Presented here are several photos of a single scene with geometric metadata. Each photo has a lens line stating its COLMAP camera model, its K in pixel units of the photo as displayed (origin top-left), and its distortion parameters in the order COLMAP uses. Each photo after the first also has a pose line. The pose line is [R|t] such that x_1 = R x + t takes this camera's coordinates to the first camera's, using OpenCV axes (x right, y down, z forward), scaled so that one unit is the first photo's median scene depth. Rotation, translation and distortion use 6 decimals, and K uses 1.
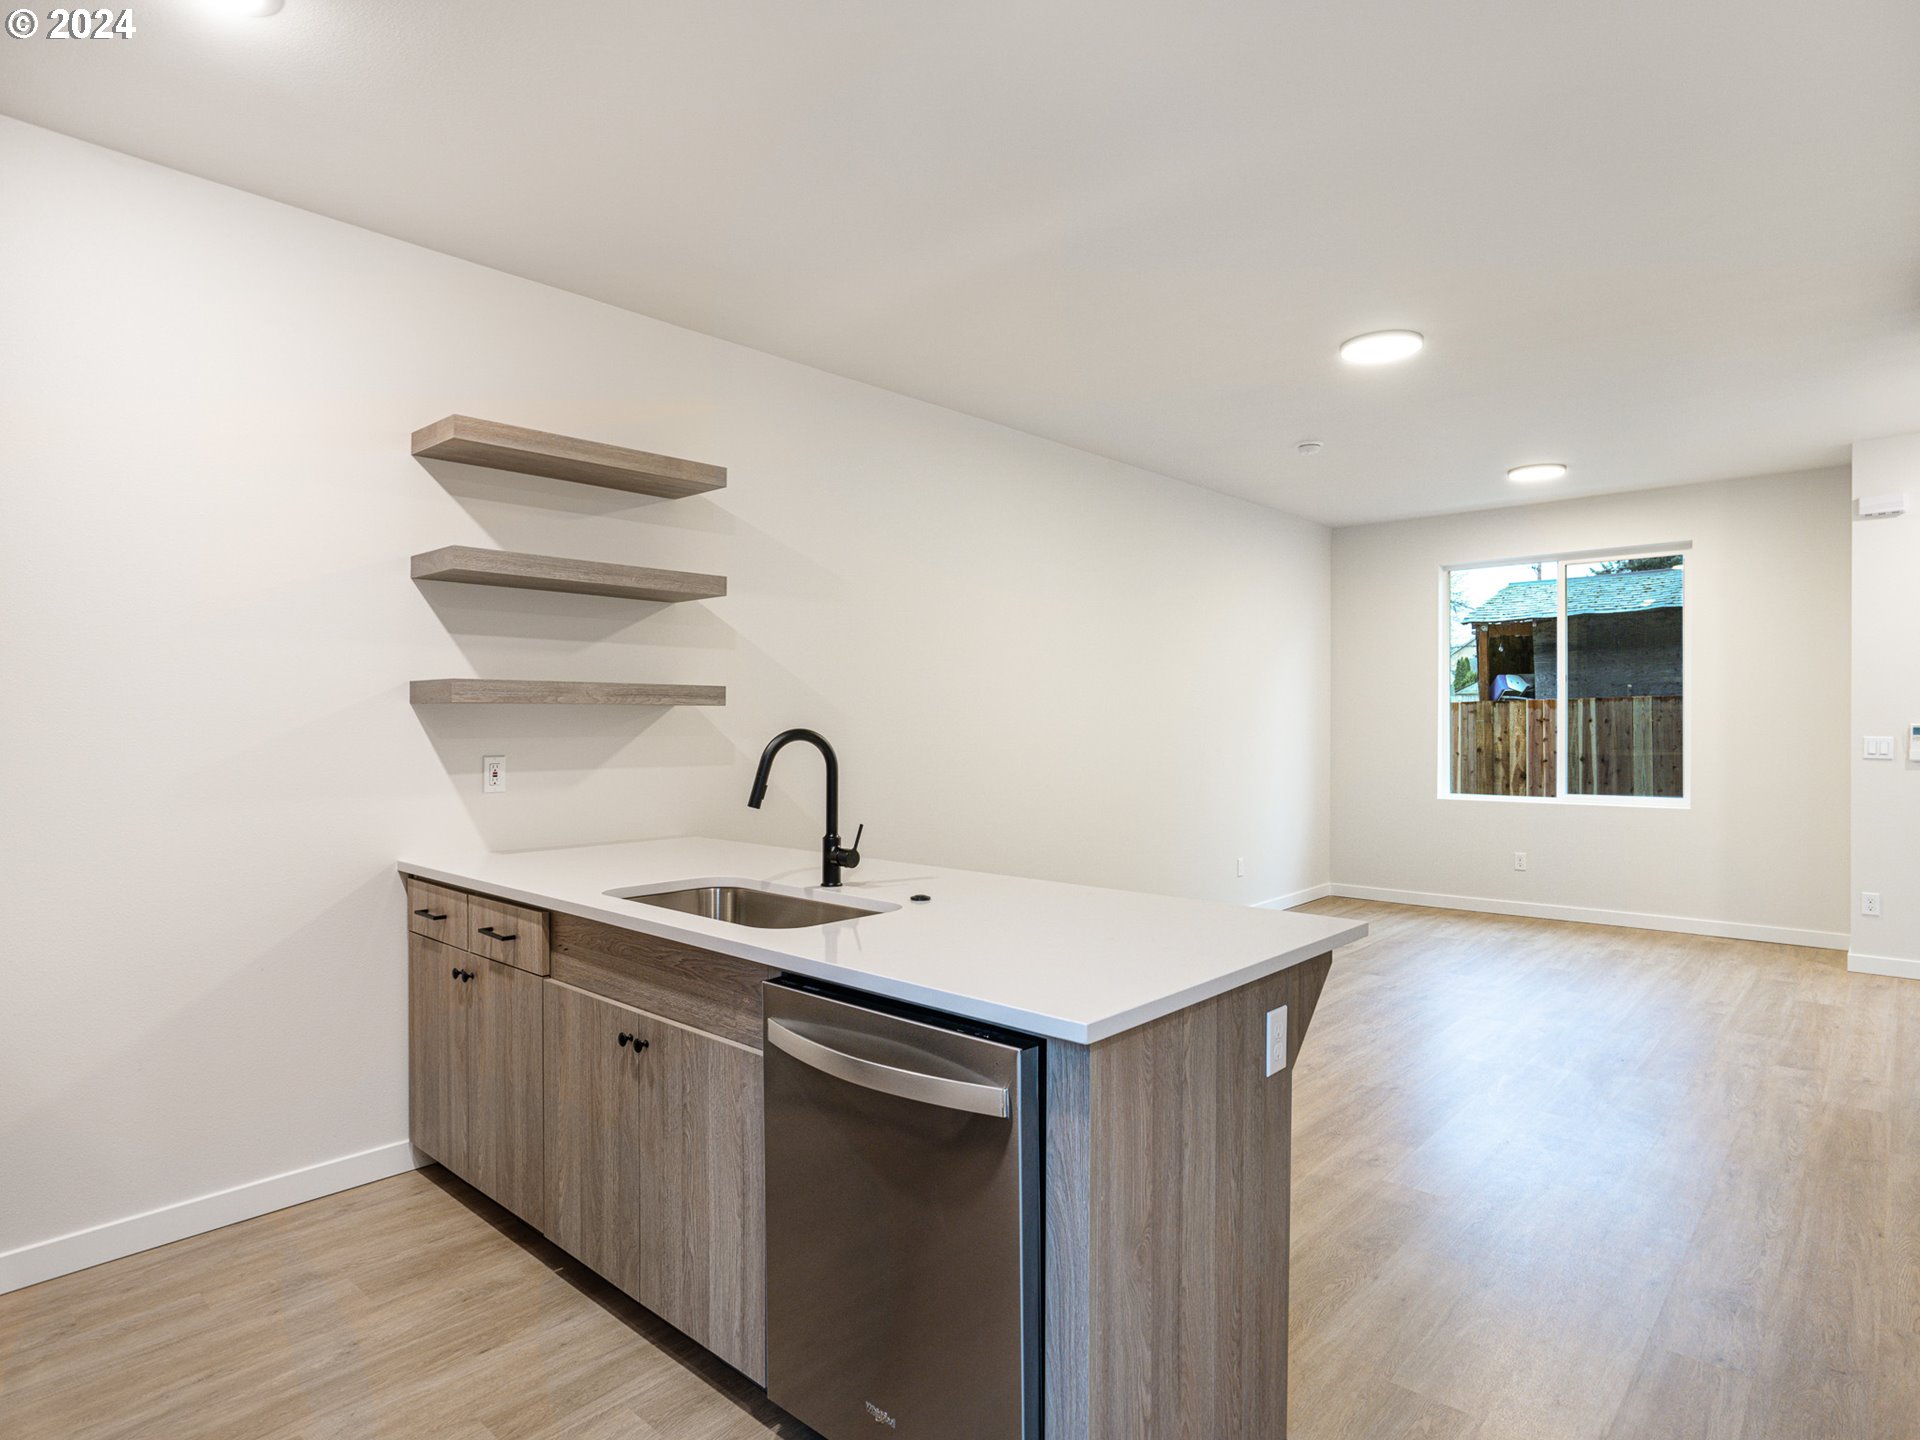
lens RADIAL K [[1088.5, 0, 962.4], [0, 1088.5, 721.8], [0, 0, 1]] dist [-0.007386, -0.000610]
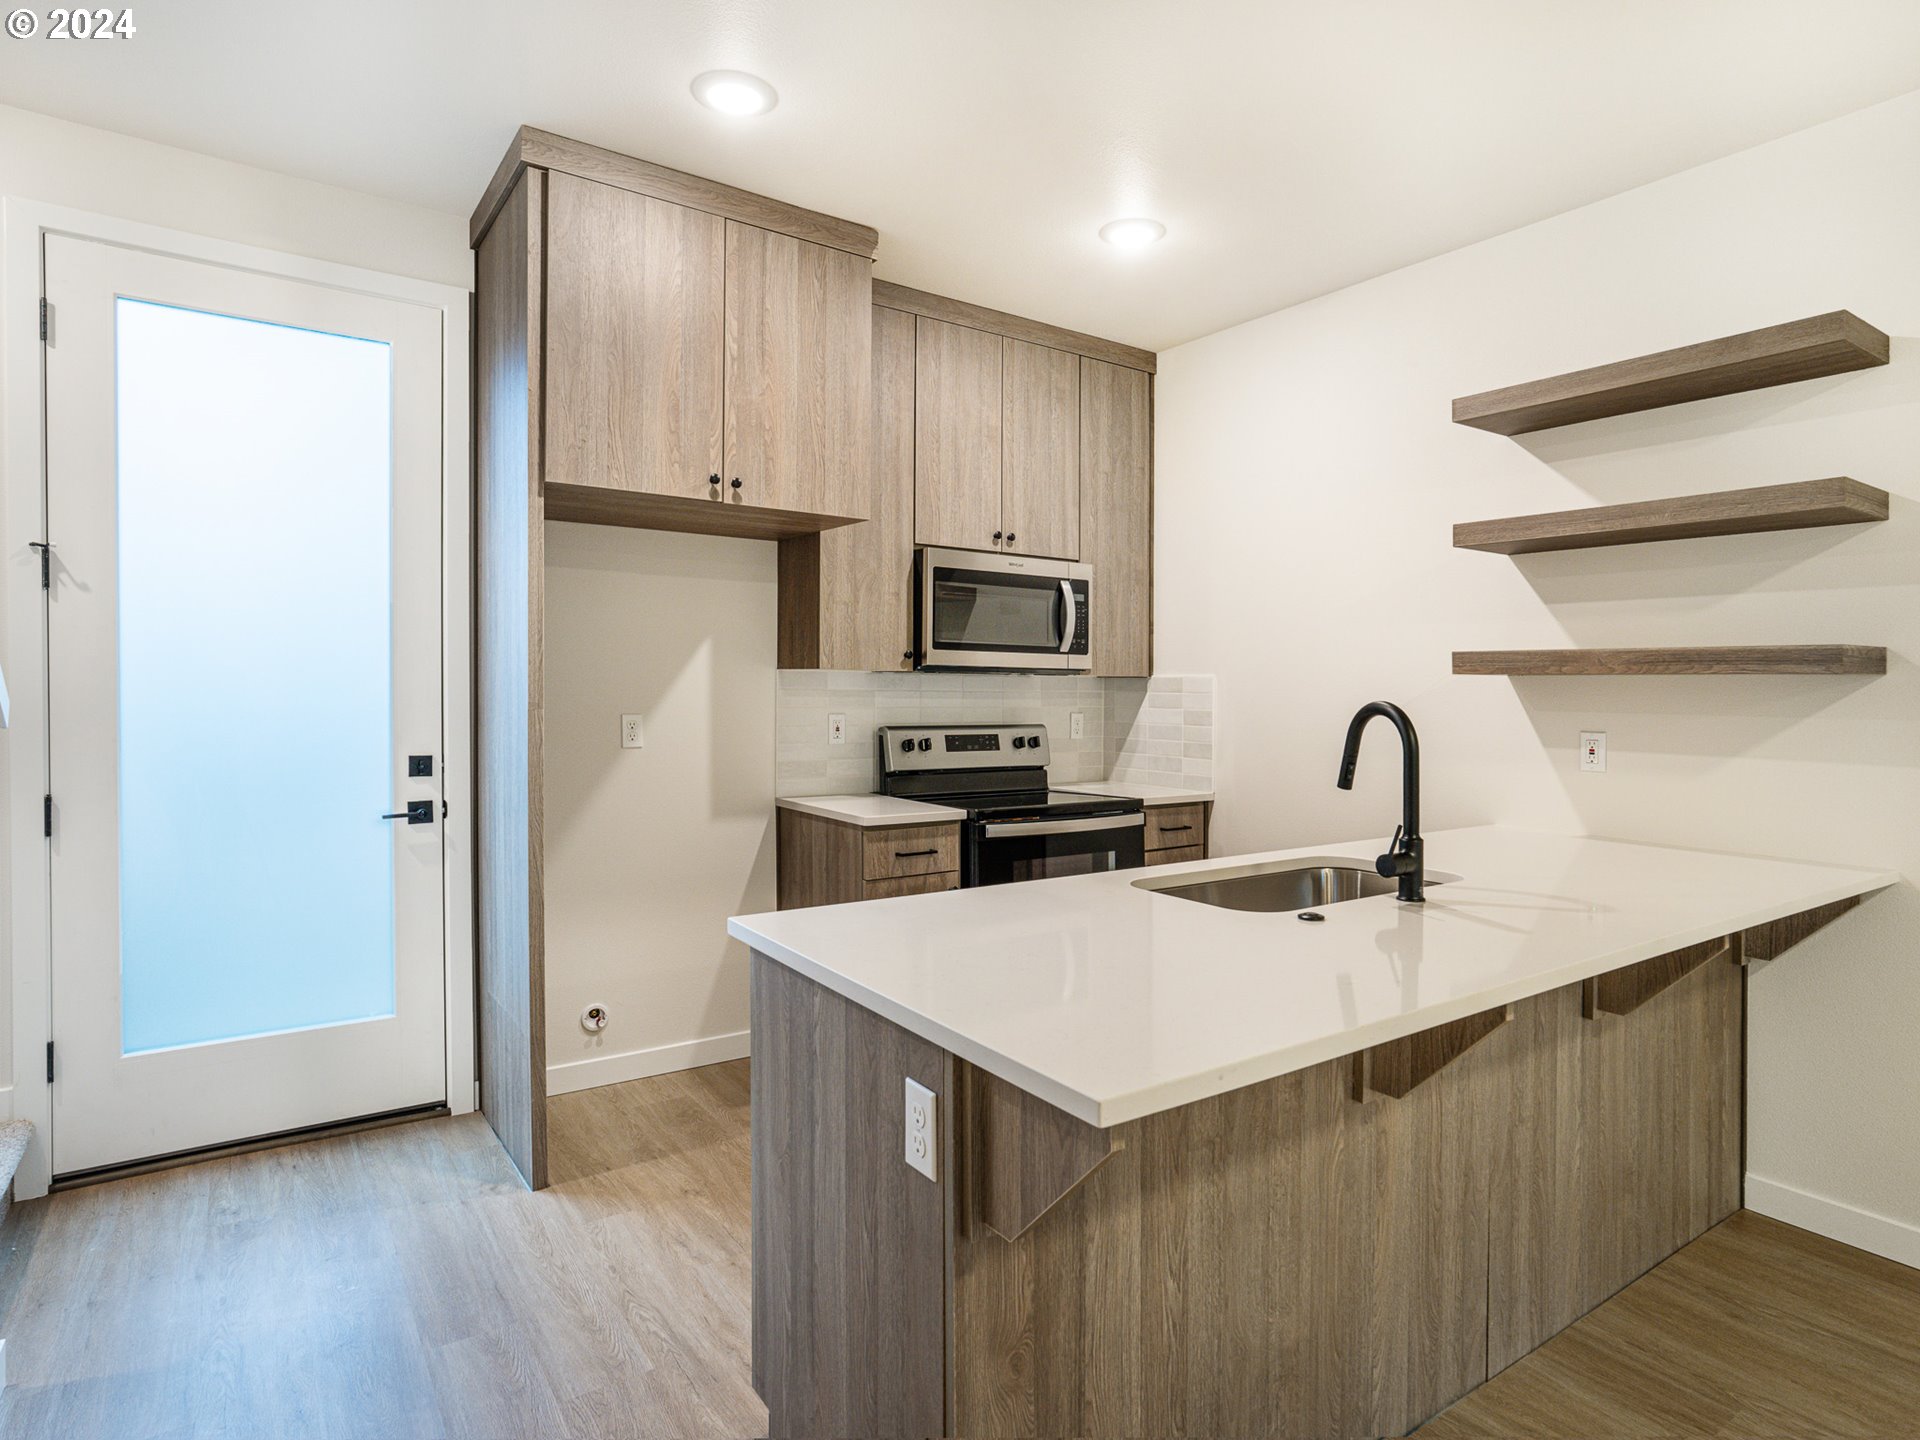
lens RADIAL K [[1045.5, 0, 959.3], [0, 1045.5, 704.6], [0, 0, 1]] dist [-0.006140, -0.001062]
pose [[-0.215404, 0.016789, -0.976381, 0.566942], [-0.007486, 0.999794, 0.018843, -0.004305], [0.976496, 0.011368, -0.215234, 0.685717]]
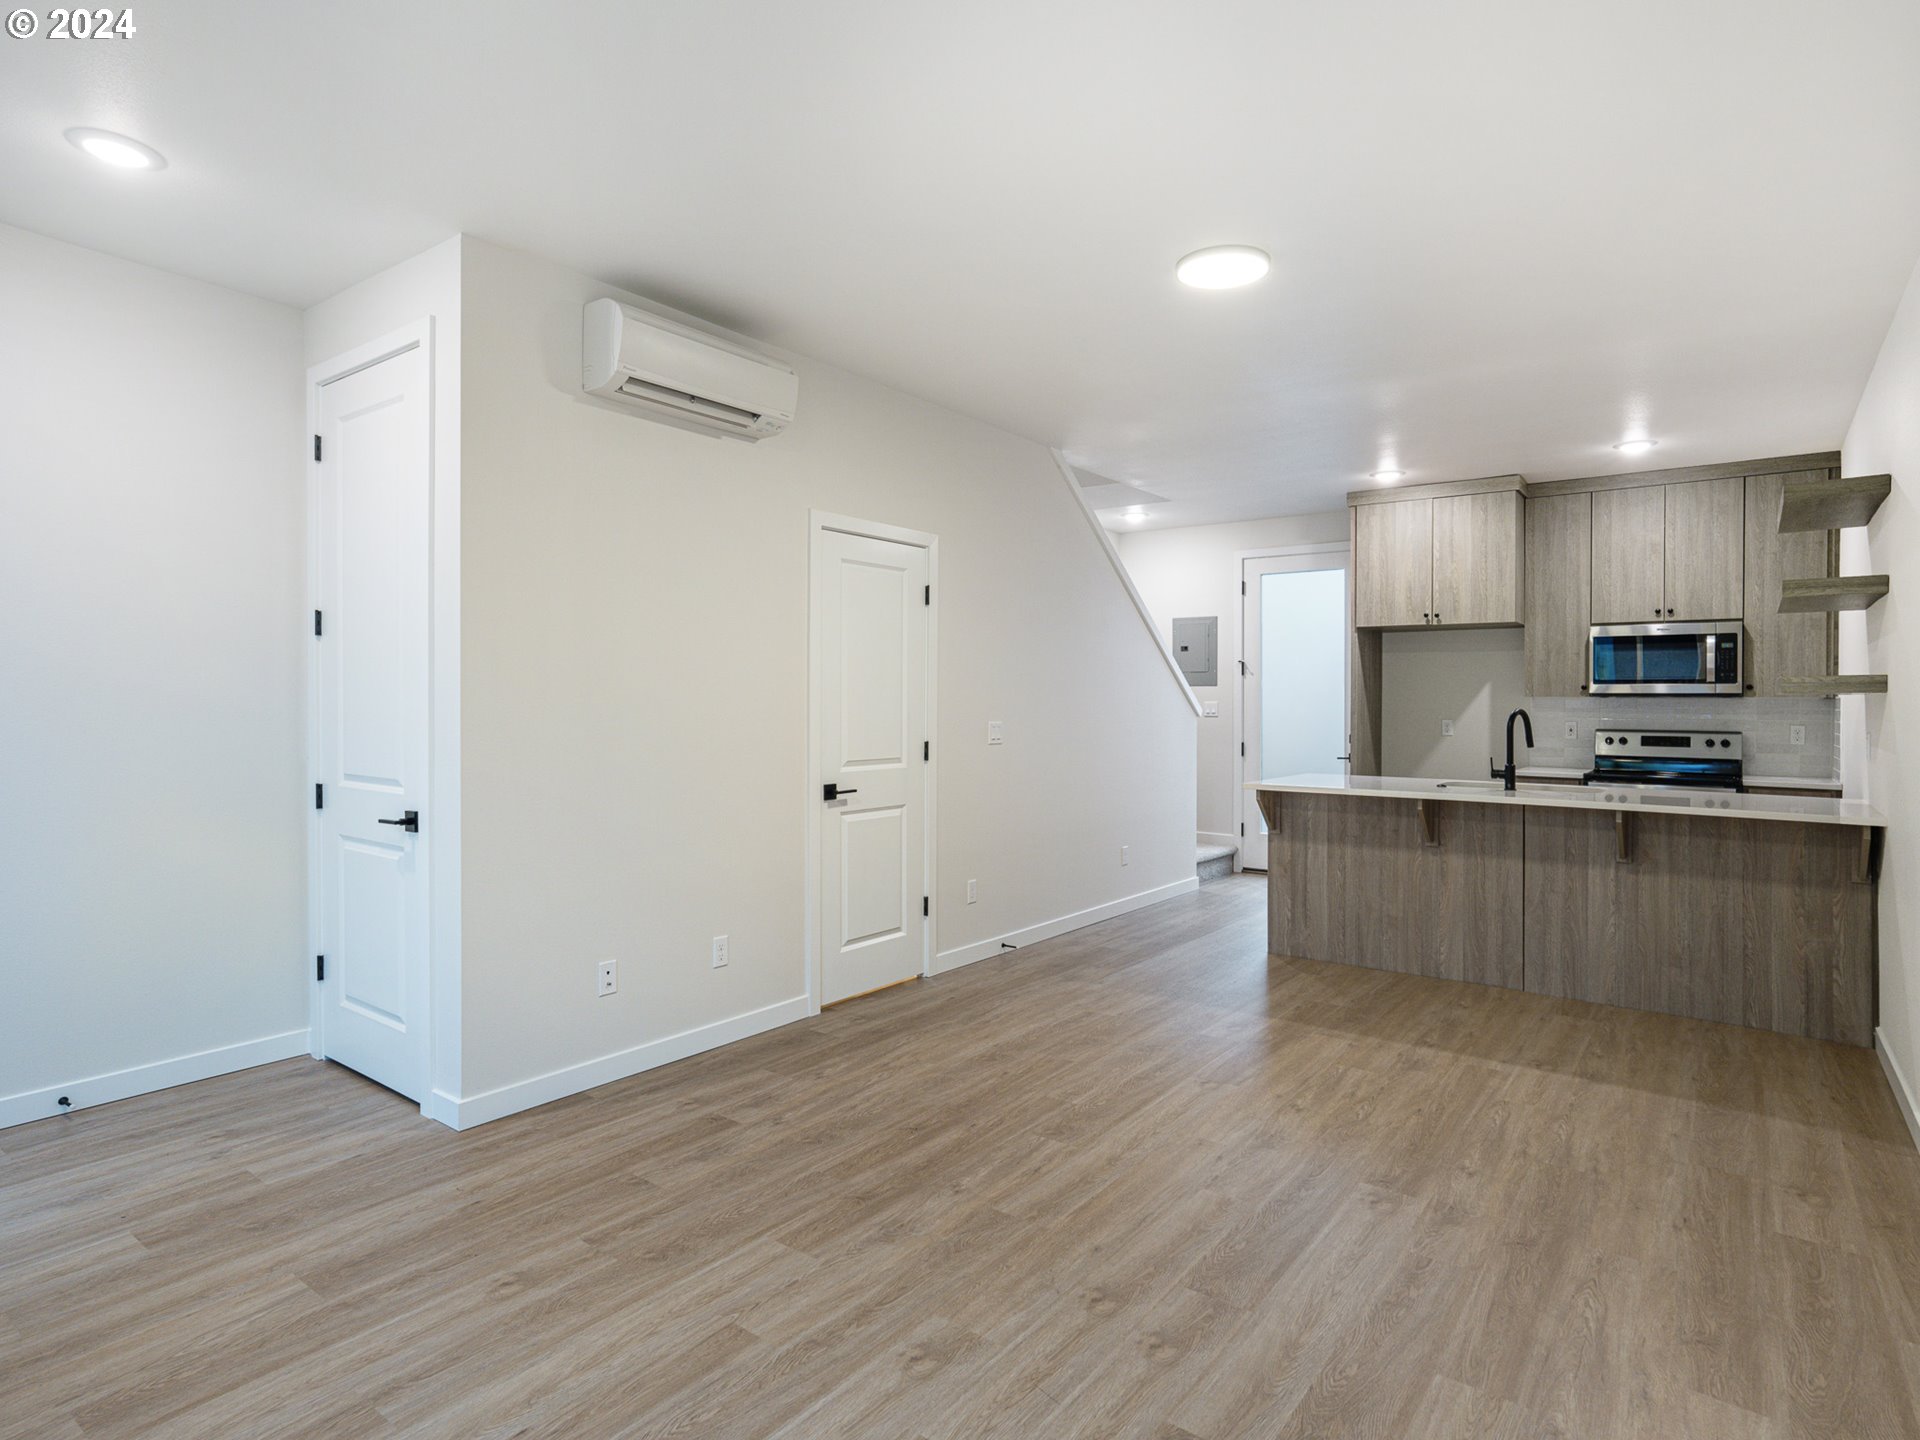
lens RADIAL K [[1045.5, 0, 958.5], [0, 1045.5, 714.8], [0, 0, 1]] dist [-0.006140, -0.001062]
pose [[-0.995179, -0.001085, -0.098067, 0.848013], [-0.001877, 0.999966, 0.007987, 0.001675], [0.098055, 0.008133, -0.995148, 2.221883]]
